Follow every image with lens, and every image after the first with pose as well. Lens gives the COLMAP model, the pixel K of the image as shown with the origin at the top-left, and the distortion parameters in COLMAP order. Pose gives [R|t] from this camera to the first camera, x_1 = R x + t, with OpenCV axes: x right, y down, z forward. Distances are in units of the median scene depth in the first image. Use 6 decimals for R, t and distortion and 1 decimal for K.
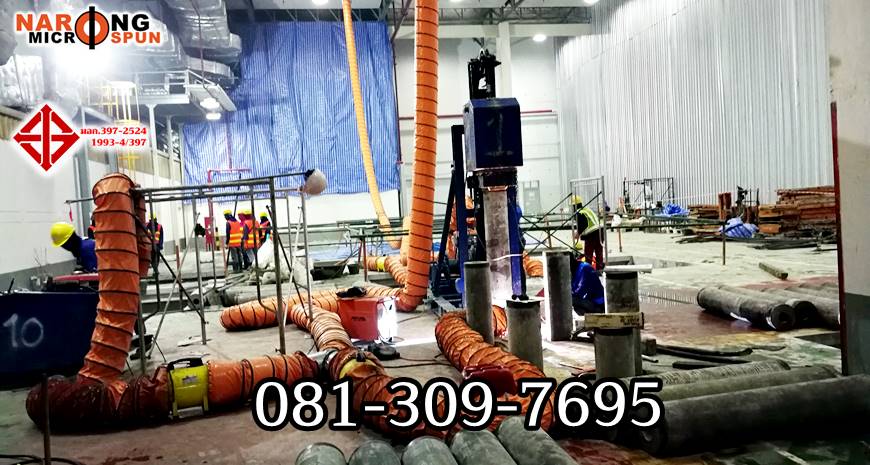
lens RADIAL K [[695.5, 0, 434.3], [0, 695.5, 235.0], [0, 0, 1]] dist [0.041161, -0.047810]
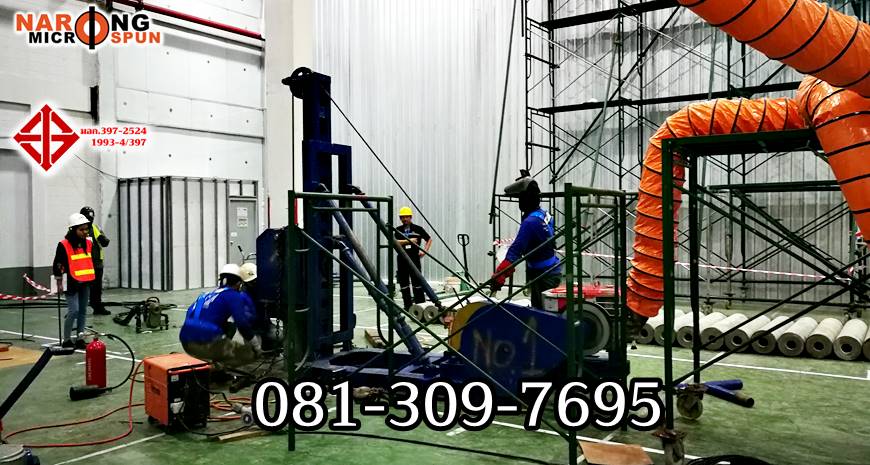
lens RADIAL K [[695.5, 0, 440.8], [0, 695.5, 231.4], [0, 0, 1]] dist [0.041161, -0.047810]
pose [[0.692311, 0.039148, 0.720537, -0.100272], [-0.001694, 0.998613, -0.052629, -0.029917], [-0.721597, 0.035215, 0.691417, 0.757454]]
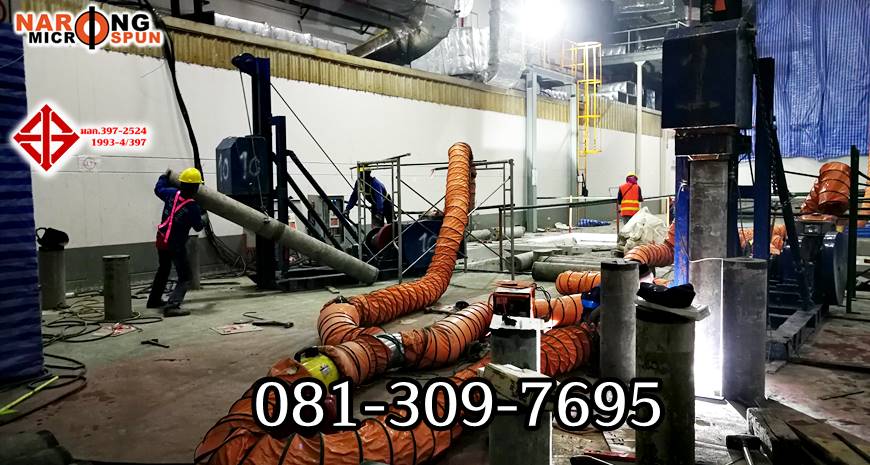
lens RADIAL K [[695.5, 0, 443.6], [0, 695.5, 215.1], [0, 0, 1]] dist [0.041161, -0.047810]
pose [[0.703093, 0.086187, -0.705856, 0.096533], [-0.062760, 0.996275, 0.059135, -0.008692], [0.708323, 0.002722, 0.705883, 0.083483]]
